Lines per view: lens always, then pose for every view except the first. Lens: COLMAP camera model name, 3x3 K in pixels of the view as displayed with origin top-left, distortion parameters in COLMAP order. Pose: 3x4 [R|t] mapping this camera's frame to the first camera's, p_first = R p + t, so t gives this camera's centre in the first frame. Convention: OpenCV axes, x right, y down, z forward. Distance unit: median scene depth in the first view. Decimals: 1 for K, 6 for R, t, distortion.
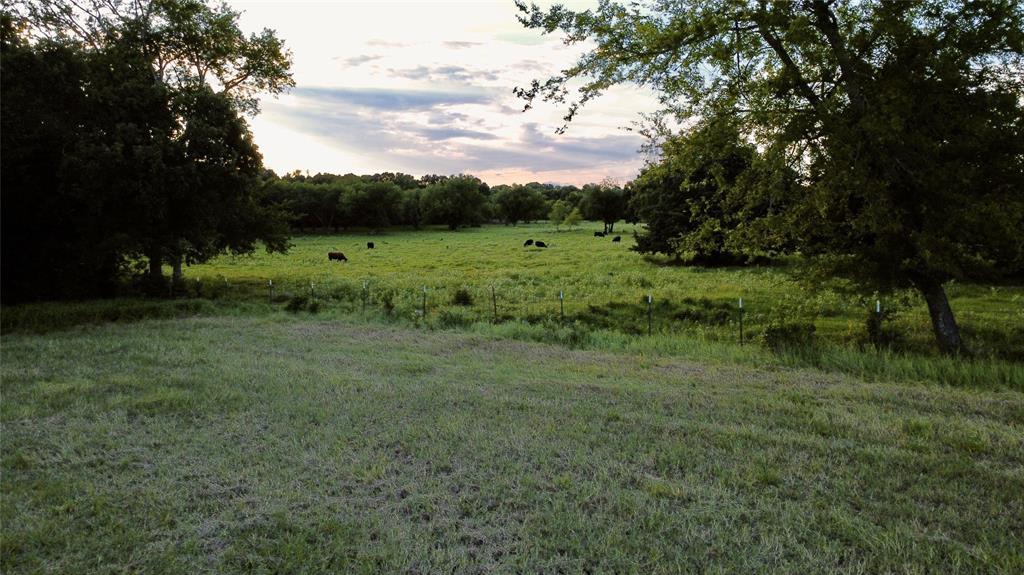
lens RADIAL K [[736.6, 0, 510.2], [0, 736.6, 284.5], [0, 0, 1]] dist [-0.005909, 0.007521]
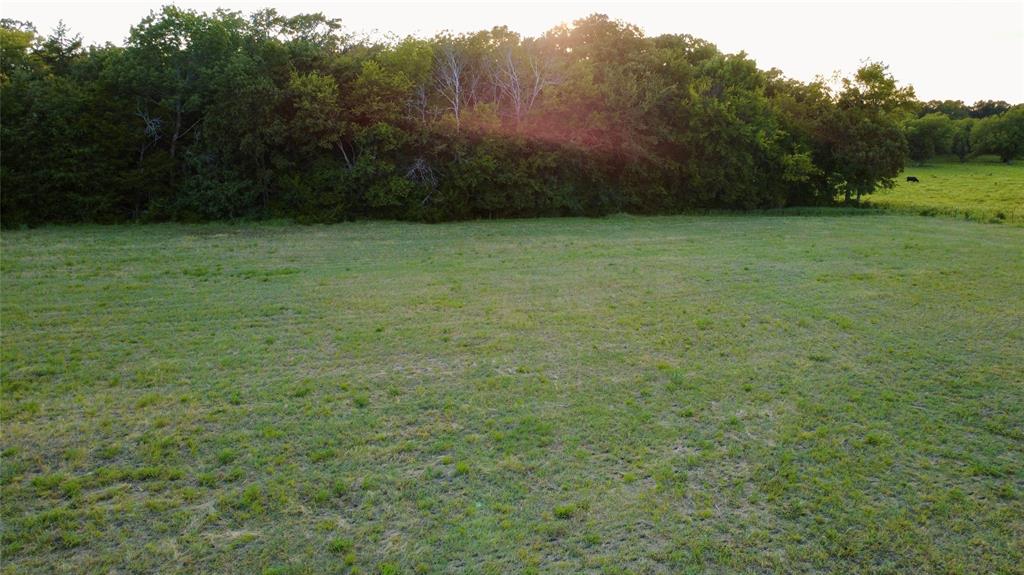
lens RADIAL K [[736.6, 0, 513.3], [0, 736.6, 285.1], [0, 0, 1]] dist [-0.005909, 0.007521]
pose [[0.789281, 0.122069, -0.601776, 0.019039], [-0.057545, 0.990432, 0.125431, 0.004280], [0.611330, -0.064372, 0.788754, -0.234511]]
